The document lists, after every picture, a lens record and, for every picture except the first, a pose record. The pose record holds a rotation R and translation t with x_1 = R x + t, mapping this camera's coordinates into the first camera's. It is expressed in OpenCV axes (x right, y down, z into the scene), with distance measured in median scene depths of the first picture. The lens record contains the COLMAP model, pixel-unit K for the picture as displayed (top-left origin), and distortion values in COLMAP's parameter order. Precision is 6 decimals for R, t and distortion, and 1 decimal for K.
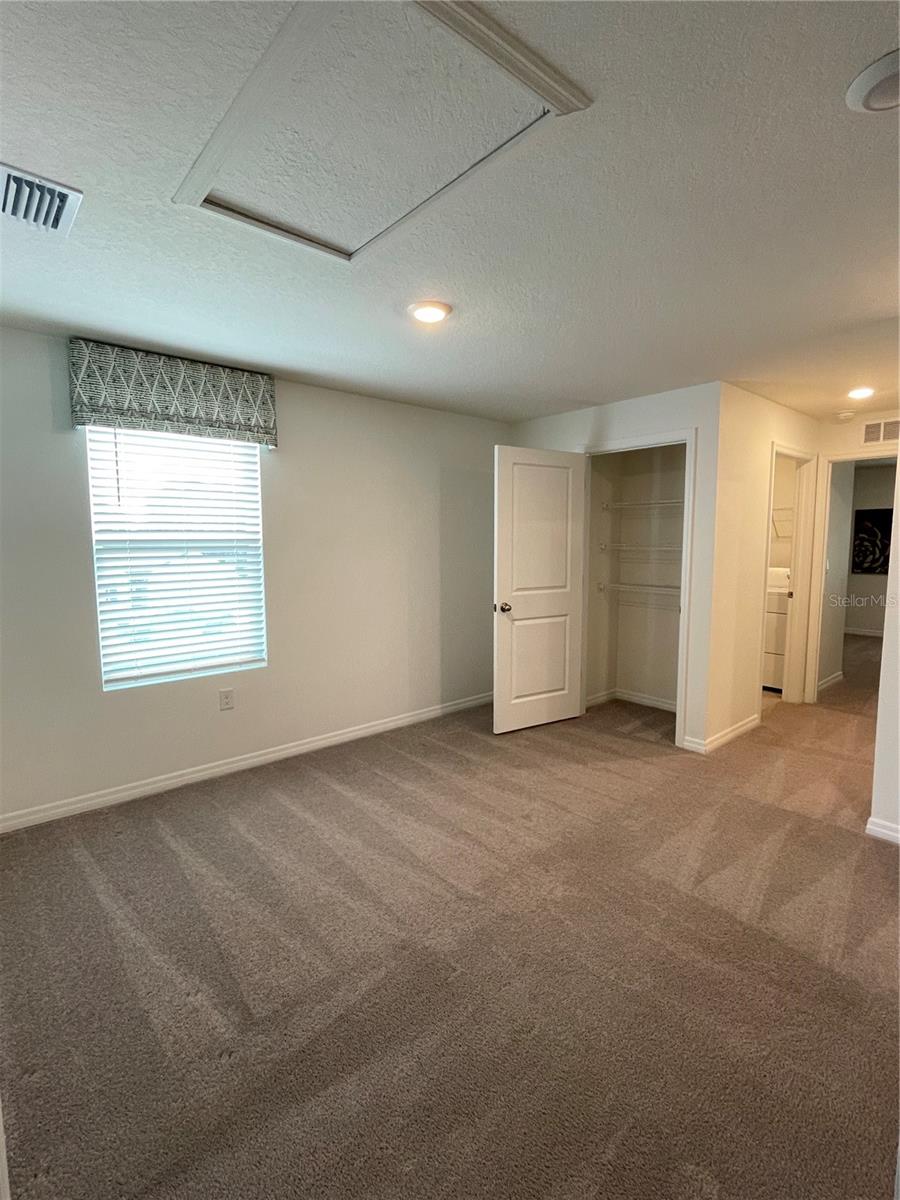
lens RADIAL K [[560.8, 0, 450.3], [0, 560.8, 597.1], [0, 0, 1]] dist [-0.001417, -0.000549]
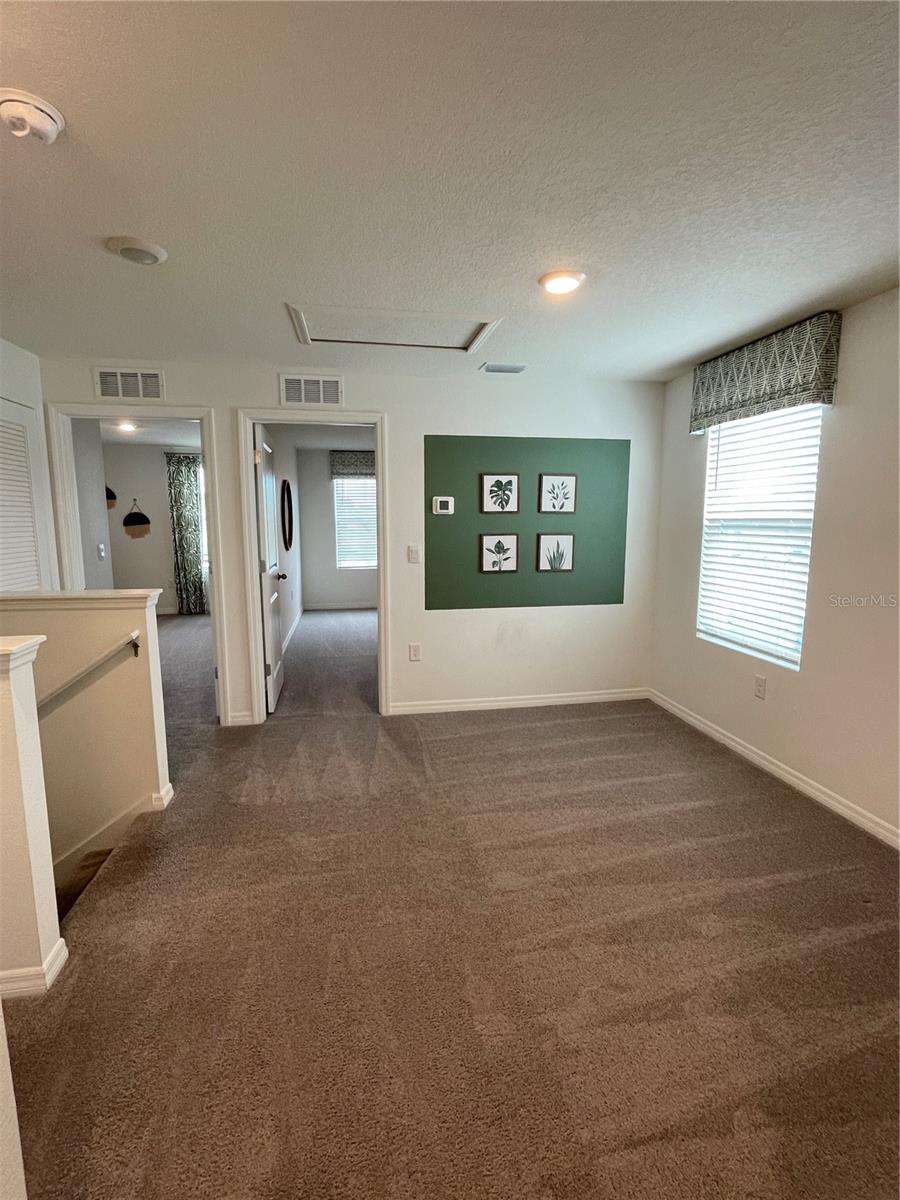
lens RADIAL K [[560.8, 0, 448.1], [0, 560.8, 597.3], [0, 0, 1]] dist [-0.001417, -0.000549]
pose [[-0.509272, 0.129862, -0.850751, 0.713445], [-0.080775, 0.976973, 0.197482, -0.121028], [0.856807, 0.169292, -0.487055, 1.054731]]
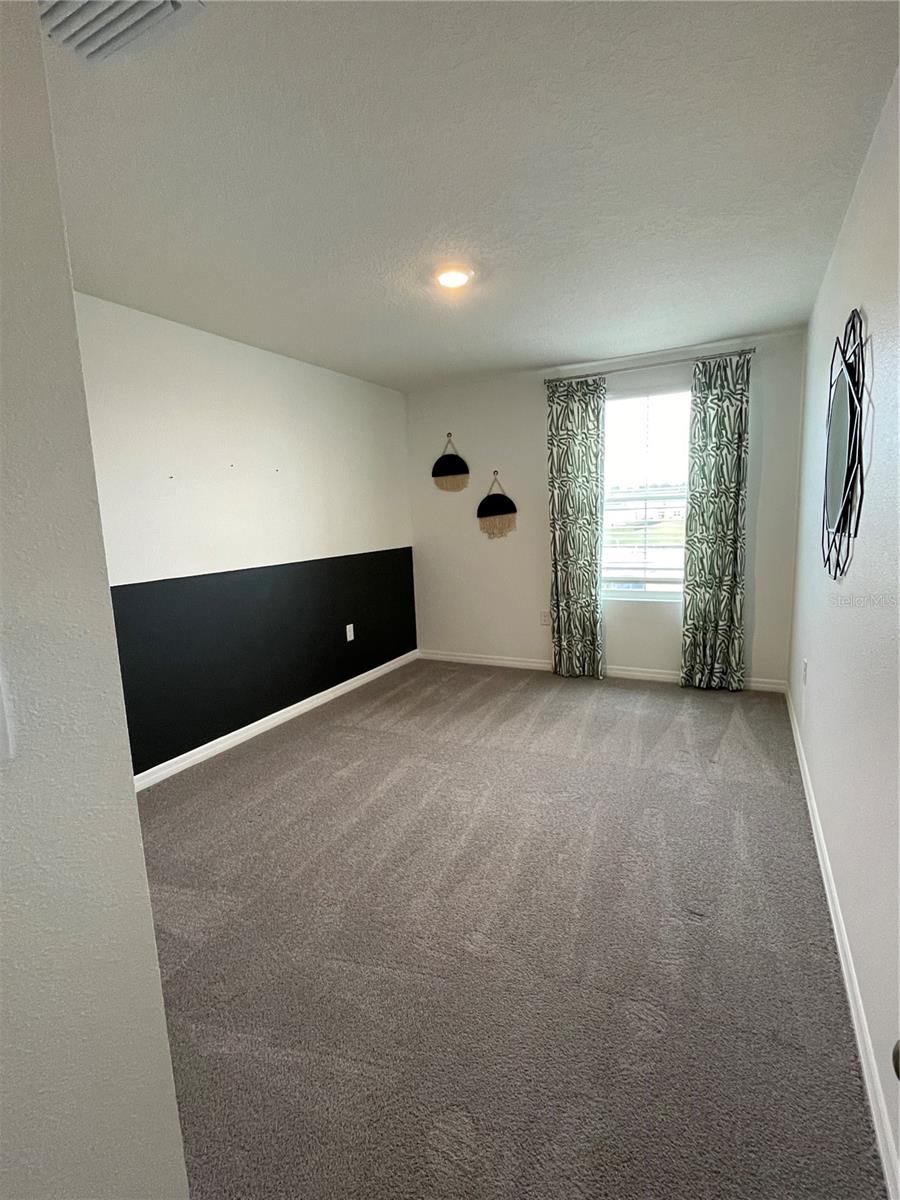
lens RADIAL K [[560.8, 0, 447.4], [0, 560.8, 599.0], [0, 0, 1]] dist [-0.001417, -0.000549]
pose [[-0.925831, 0.105929, -0.362789, 0.422195], [0.011716, 0.967501, 0.252597, -0.072975], [0.377756, 0.229612, -0.896983, 0.631893]]
